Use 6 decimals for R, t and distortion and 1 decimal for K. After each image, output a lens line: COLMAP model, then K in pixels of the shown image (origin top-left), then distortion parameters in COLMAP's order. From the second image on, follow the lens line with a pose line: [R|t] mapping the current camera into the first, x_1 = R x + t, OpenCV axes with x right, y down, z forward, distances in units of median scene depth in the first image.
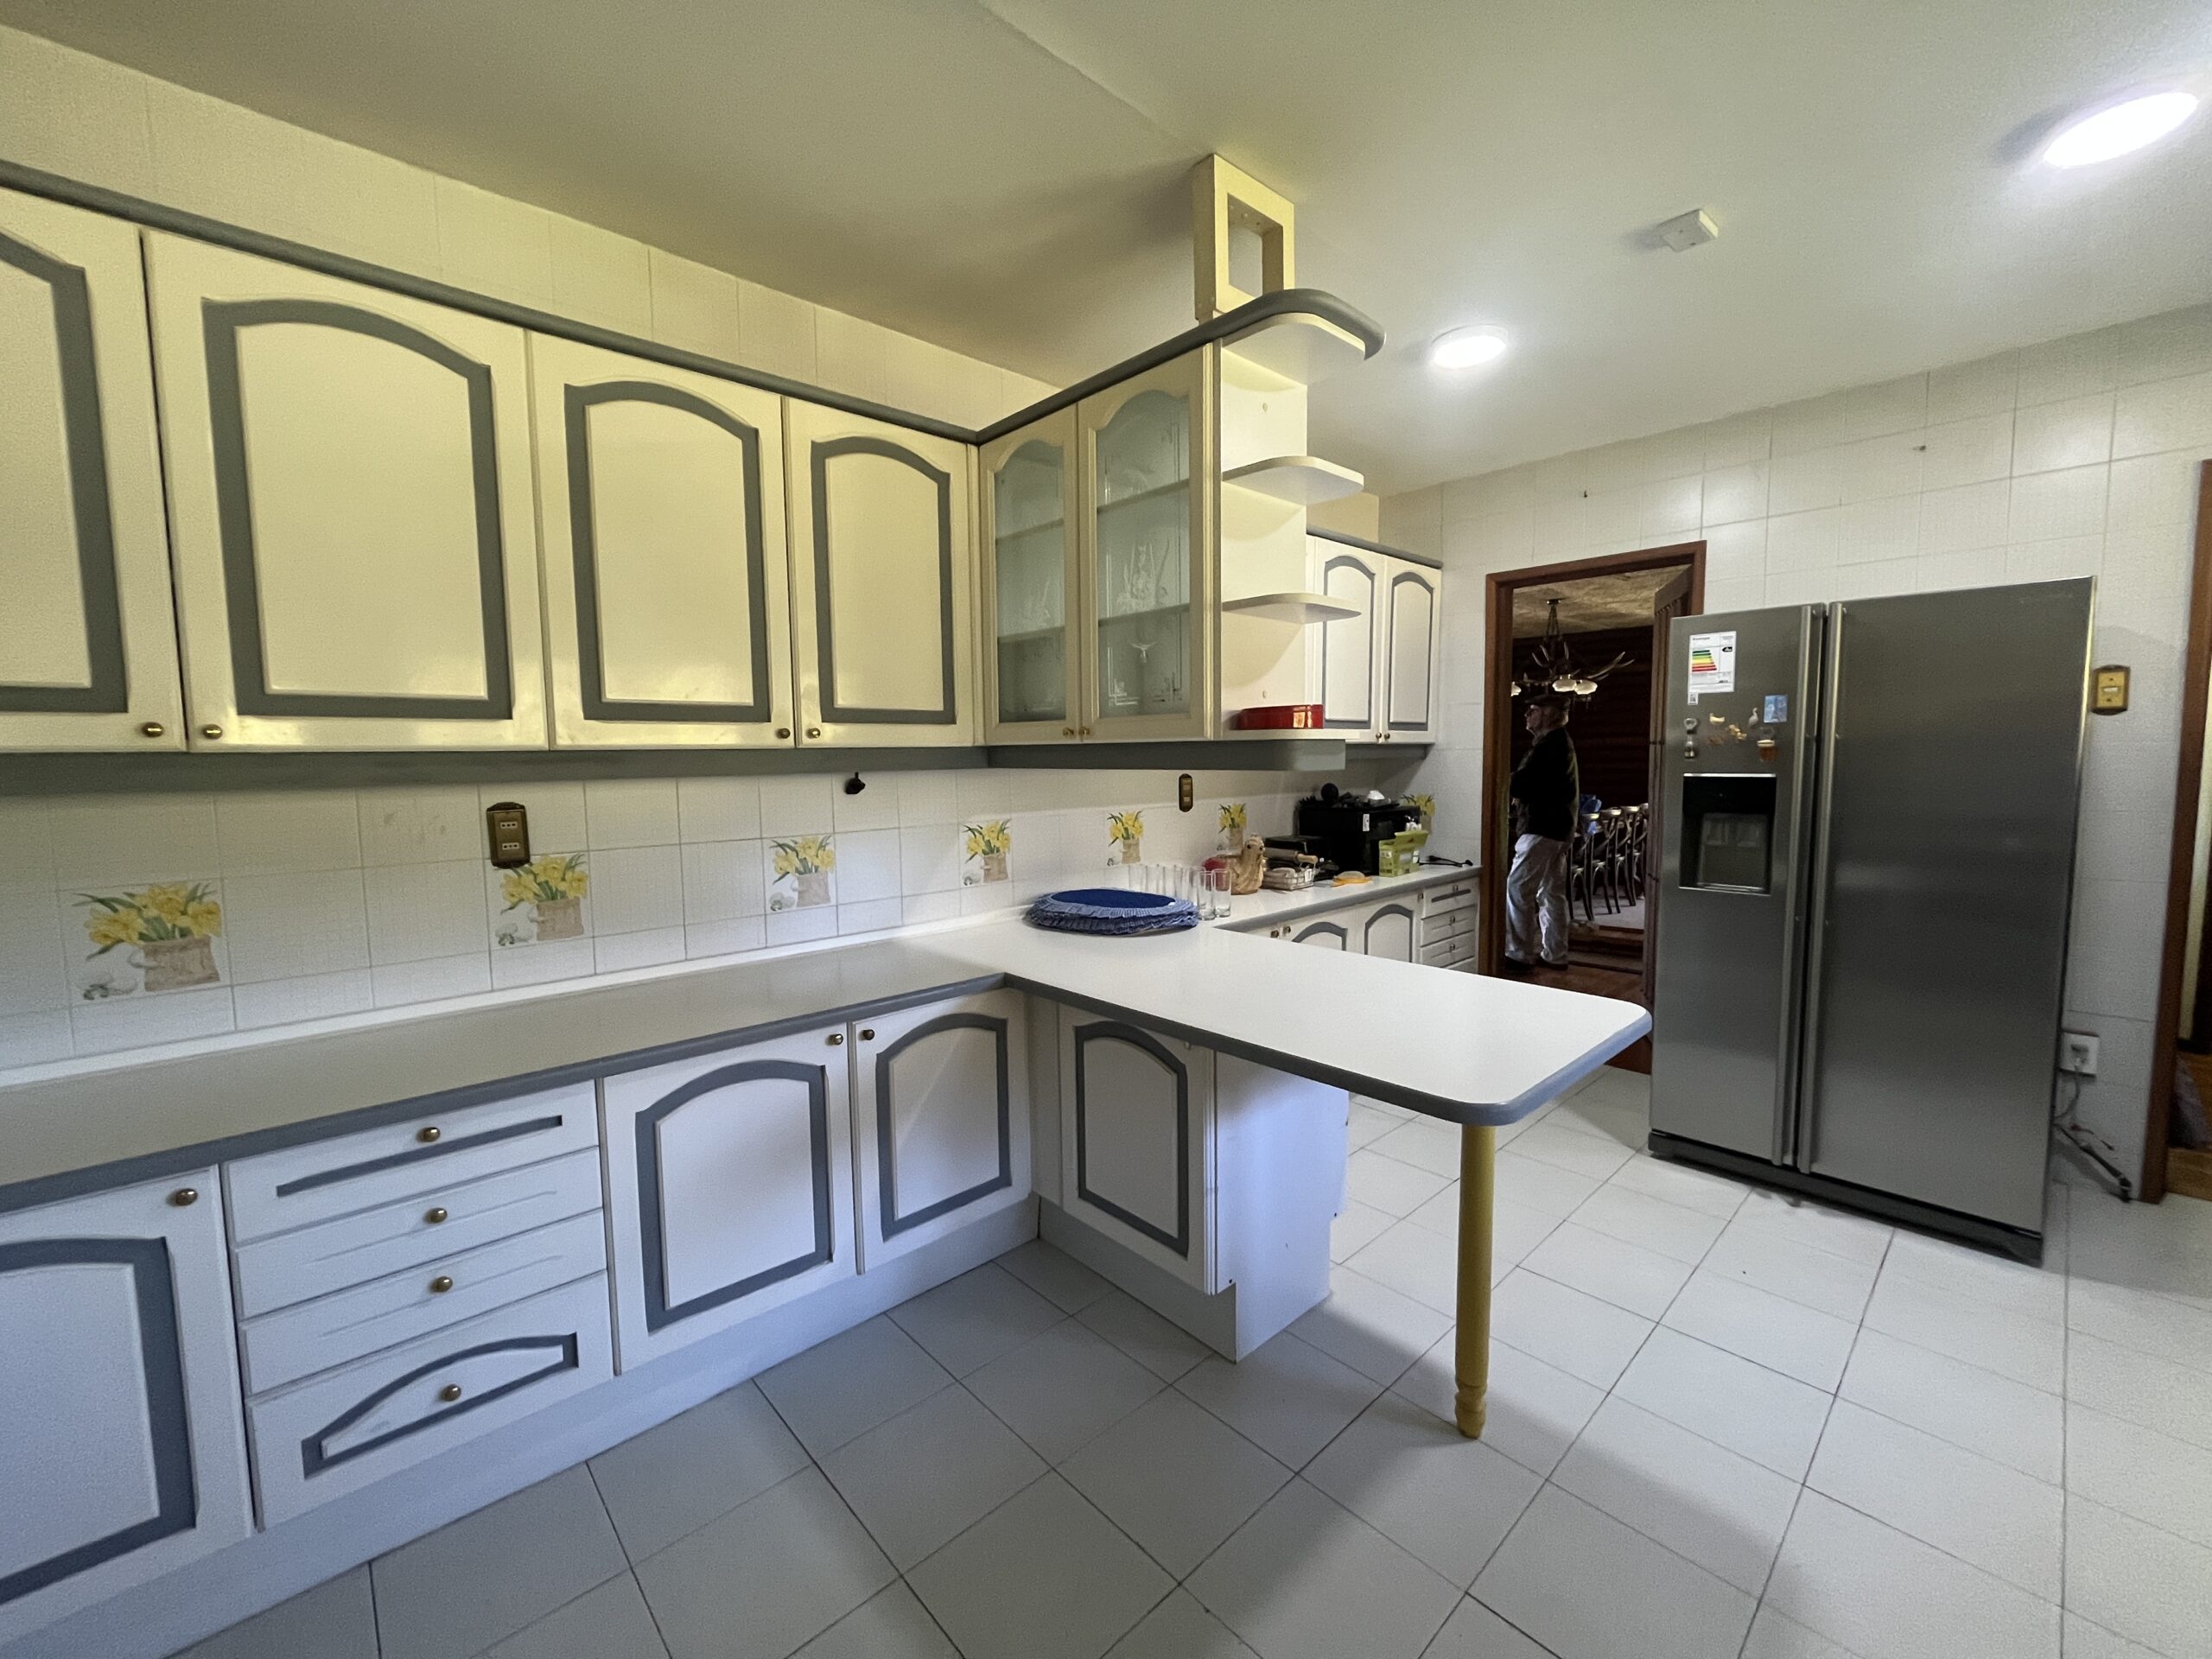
lens RADIAL K [[895.0, 0, 1108.3], [0, 895.0, 824.5], [0, 0, 1]] dist [-0.002573, 0.001036]
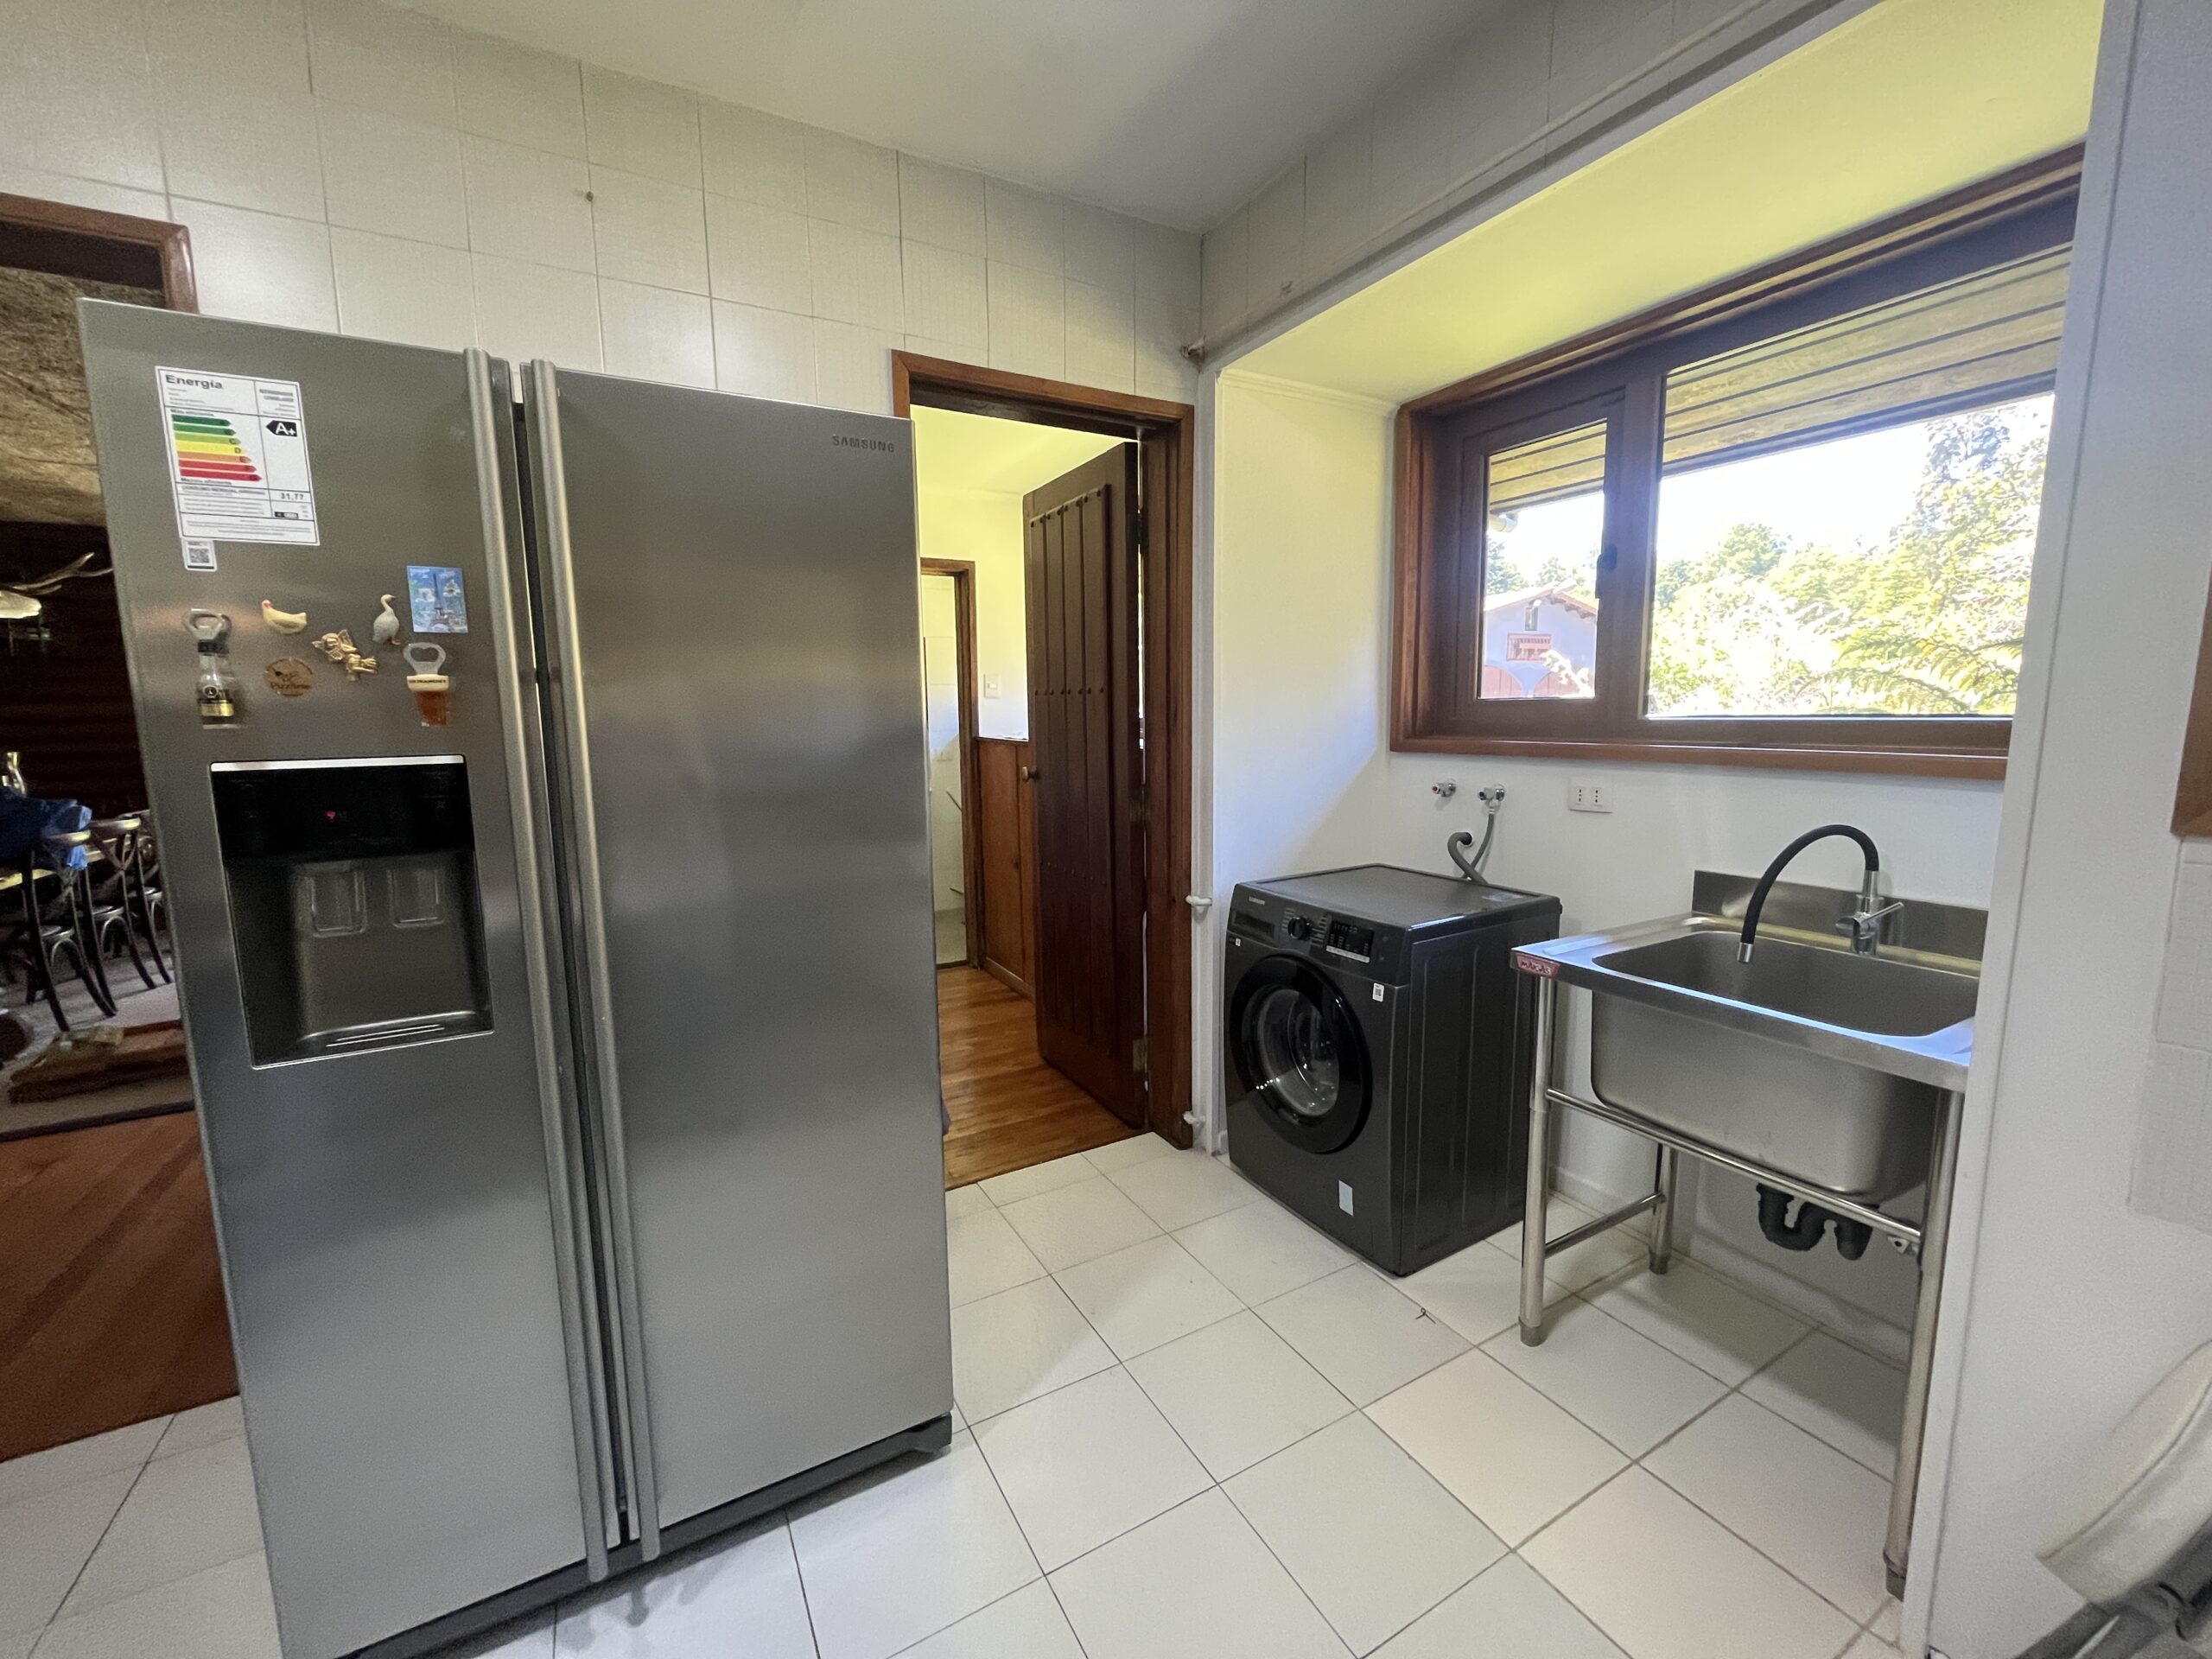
lens RADIAL K [[895.0, 0, 1102.7], [0, 895.0, 827.9], [0, 0, 1]] dist [-0.002573, 0.001036]
pose [[0.241780, -0.120229, 0.962854, 0.386743], [0.088156, 0.990912, 0.101596, -0.036752], [-0.966318, 0.060317, 0.250181, 0.572071]]
